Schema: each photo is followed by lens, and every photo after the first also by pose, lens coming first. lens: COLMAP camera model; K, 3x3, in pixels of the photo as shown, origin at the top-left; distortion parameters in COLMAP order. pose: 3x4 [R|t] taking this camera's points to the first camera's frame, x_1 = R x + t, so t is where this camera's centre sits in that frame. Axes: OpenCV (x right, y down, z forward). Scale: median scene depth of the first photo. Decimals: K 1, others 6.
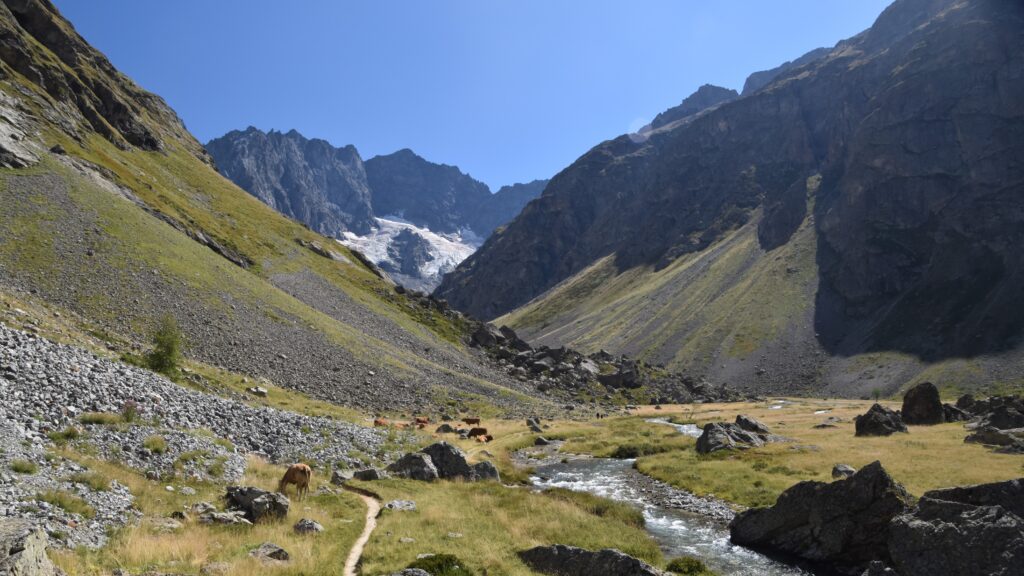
lens RADIAL K [[706.0, 0, 514.3], [0, 706.0, 289.7], [0, 0, 1]] dist [-0.006013, 0.000455]
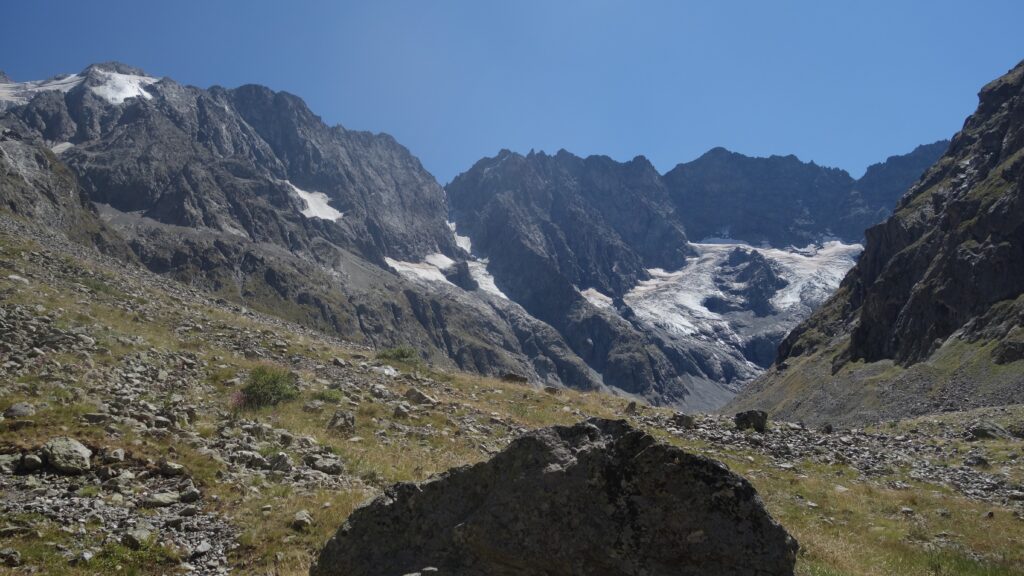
lens RADIAL K [[805.0, 0, 517.0], [0, 805.0, 283.9], [0, 0, 1]] dist [-0.011332, -0.008168]
pose [[0.900562, -0.178378, -0.396445, -0.042834], [0.139496, 0.982289, -0.125098, 0.013762], [0.411738, 0.057356, 0.909495, 0.211102]]
